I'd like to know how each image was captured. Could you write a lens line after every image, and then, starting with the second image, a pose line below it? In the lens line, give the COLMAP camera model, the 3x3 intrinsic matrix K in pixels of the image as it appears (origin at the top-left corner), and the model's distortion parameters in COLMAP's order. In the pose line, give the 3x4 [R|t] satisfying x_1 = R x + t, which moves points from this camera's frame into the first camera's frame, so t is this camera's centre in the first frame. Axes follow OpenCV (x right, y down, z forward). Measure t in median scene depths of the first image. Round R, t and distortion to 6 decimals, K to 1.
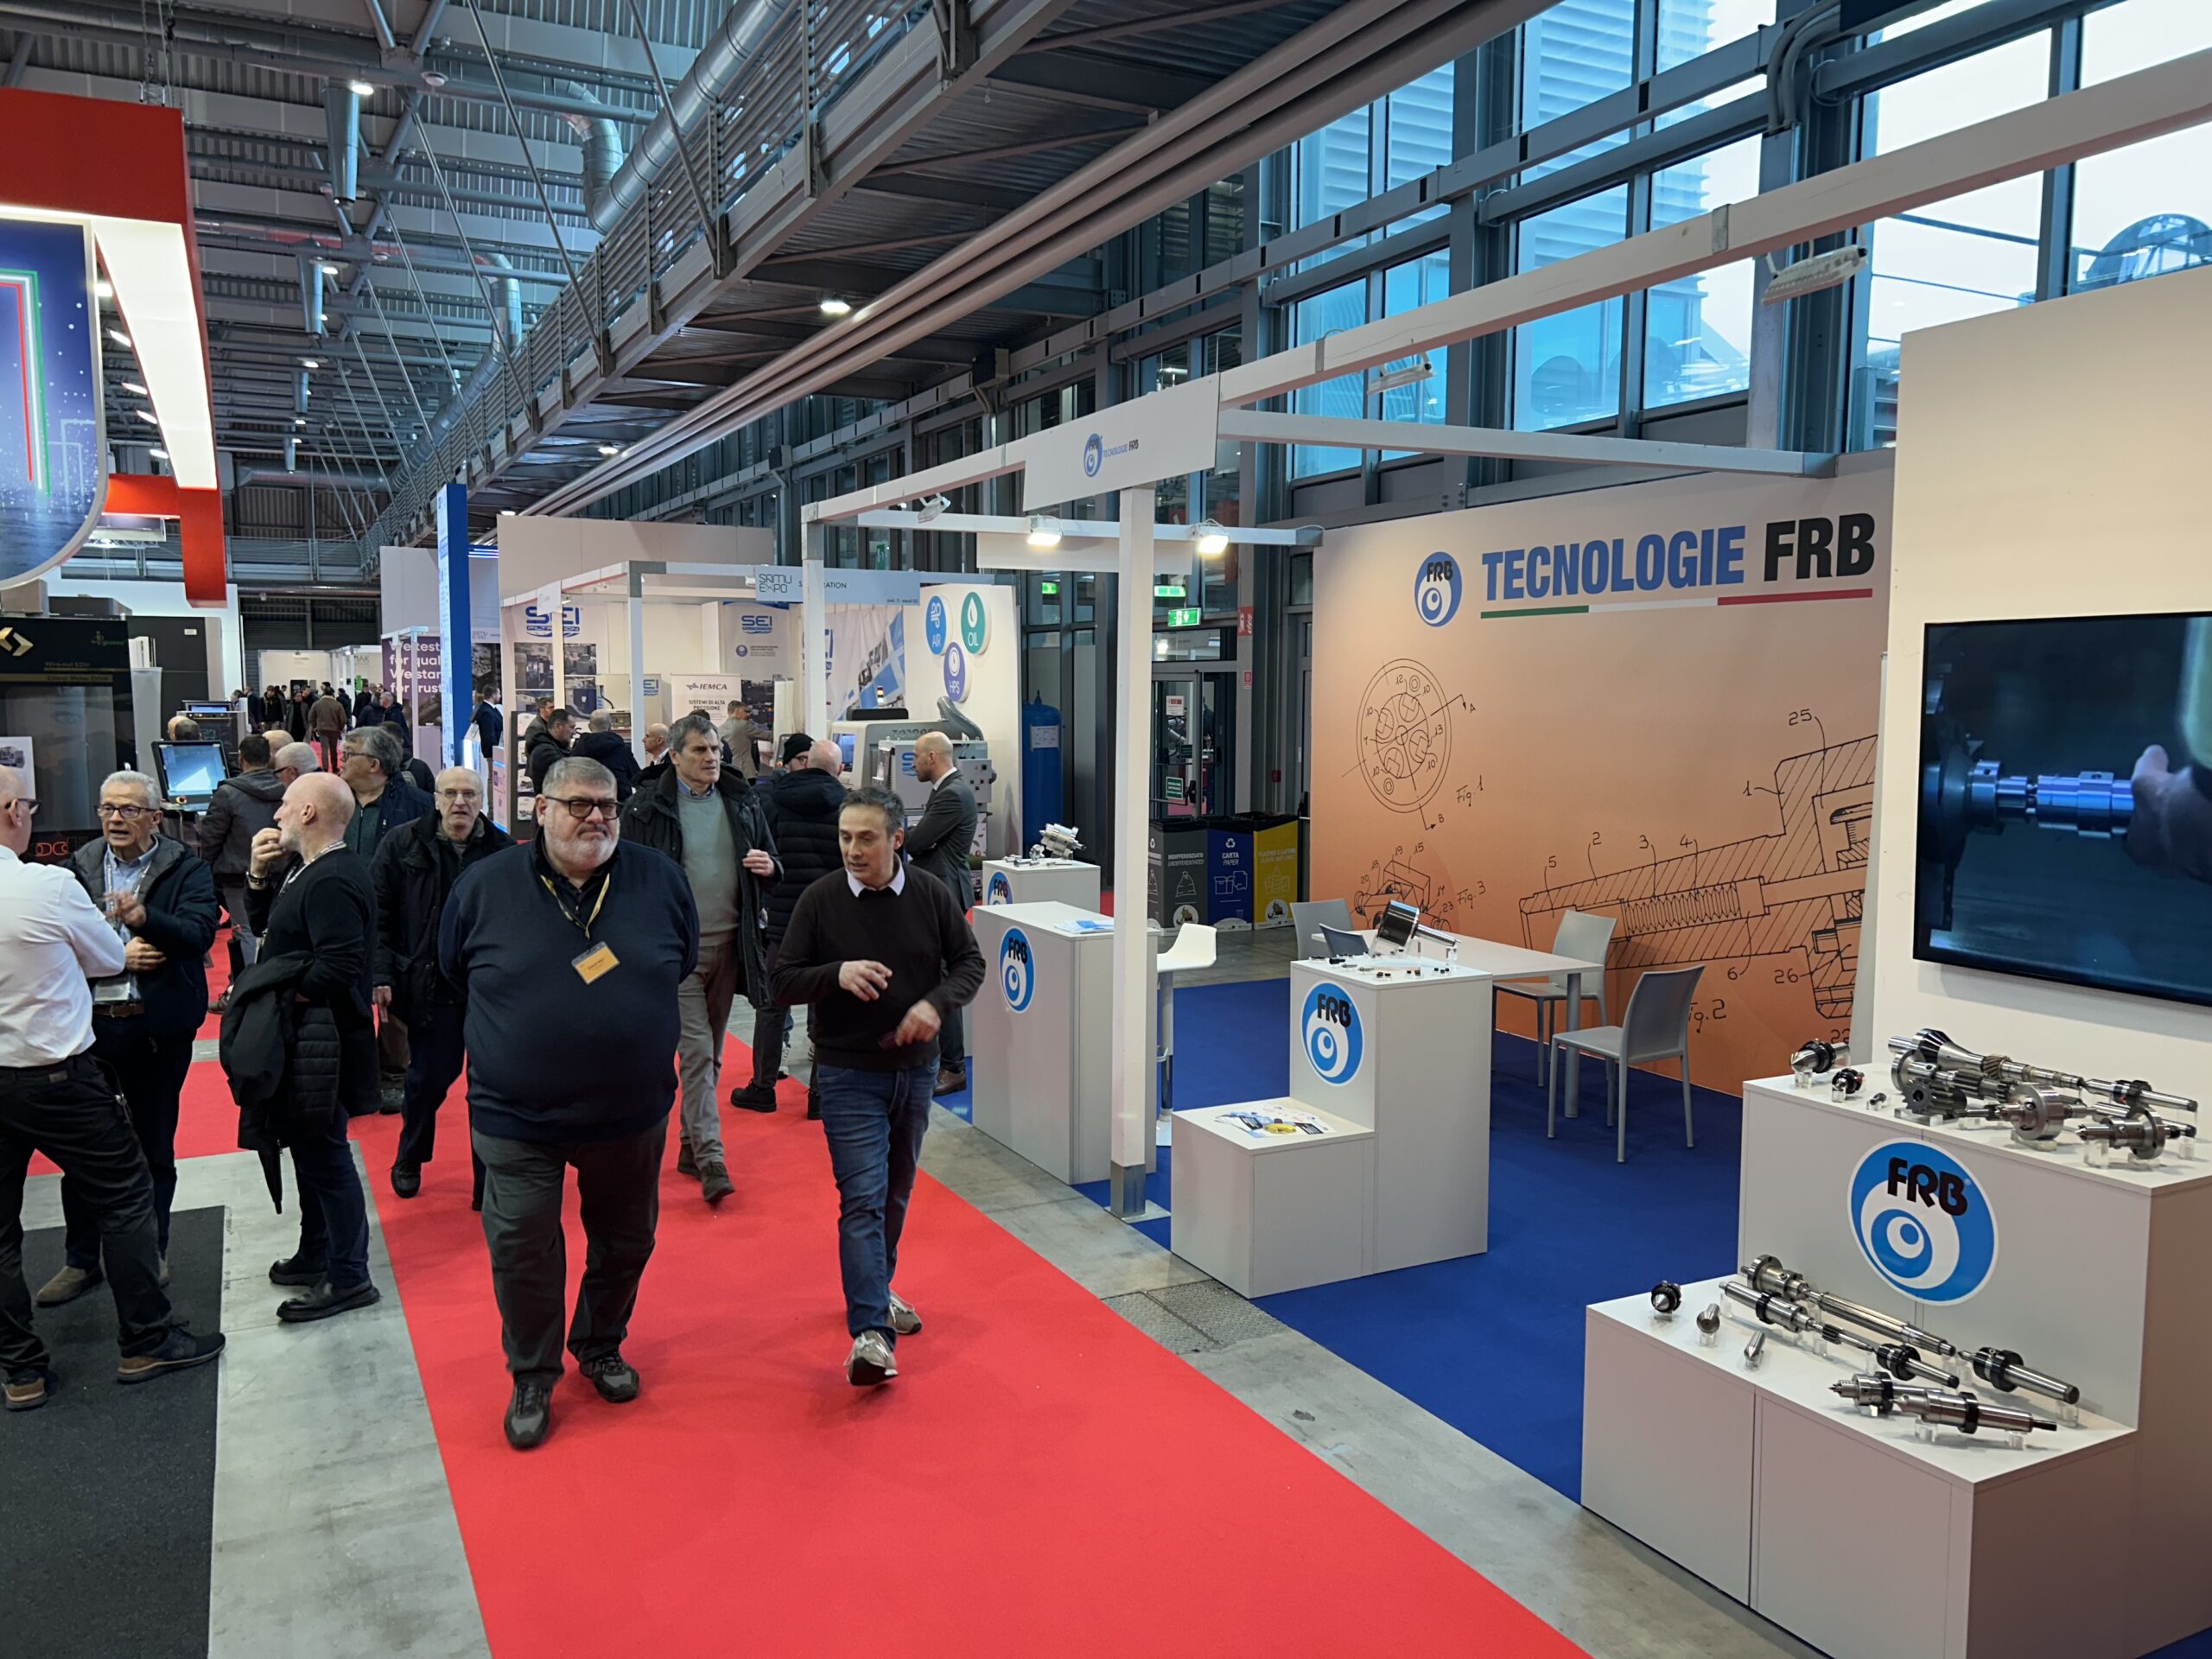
lens RADIAL K [[1663.5, 0, 1106.0], [0, 1663.5, 829.5], [0, 0, 1]] dist [0.056857, -0.015784]
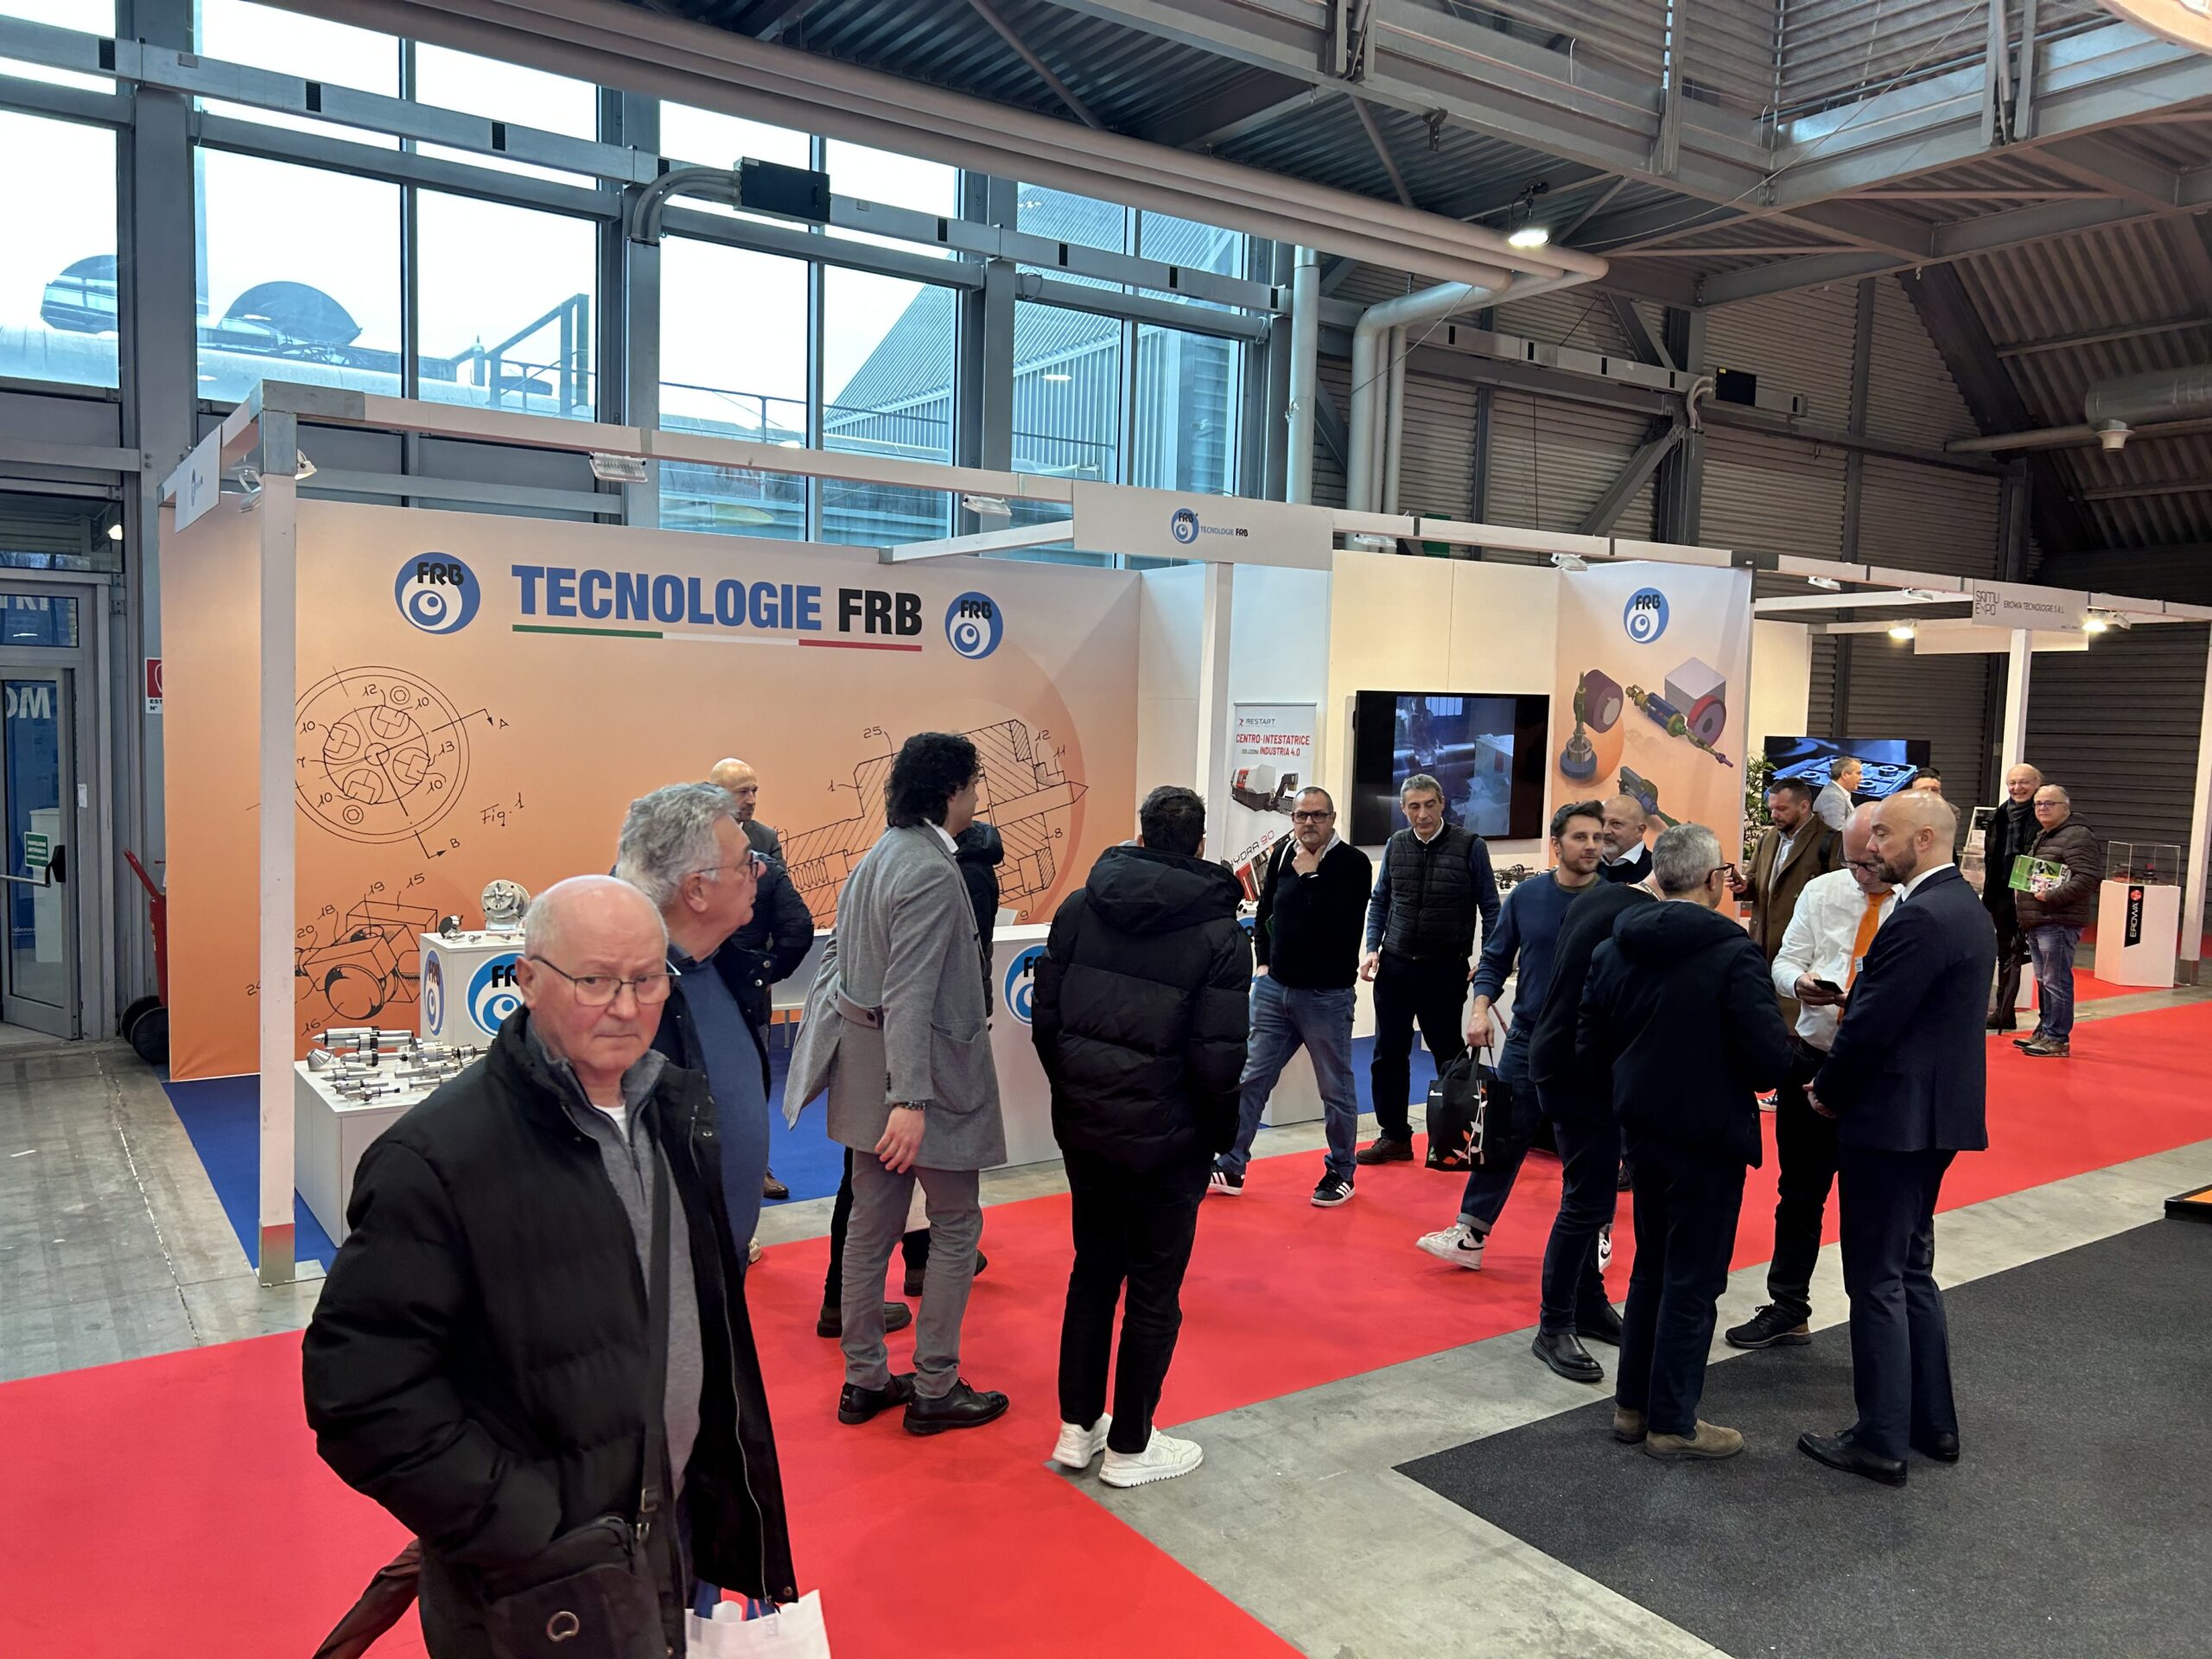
lens RADIAL K [[1658.4, 0, 1110.0], [0, 1658.4, 830.3], [0, 0, 1]] dist [0.079350, -0.055630]
pose [[-0.125894, -0.069802, 0.989585, -0.882624], [0.066678, 0.994670, 0.078643, -0.072430], [-0.989800, 0.075884, -0.120569, 0.874174]]
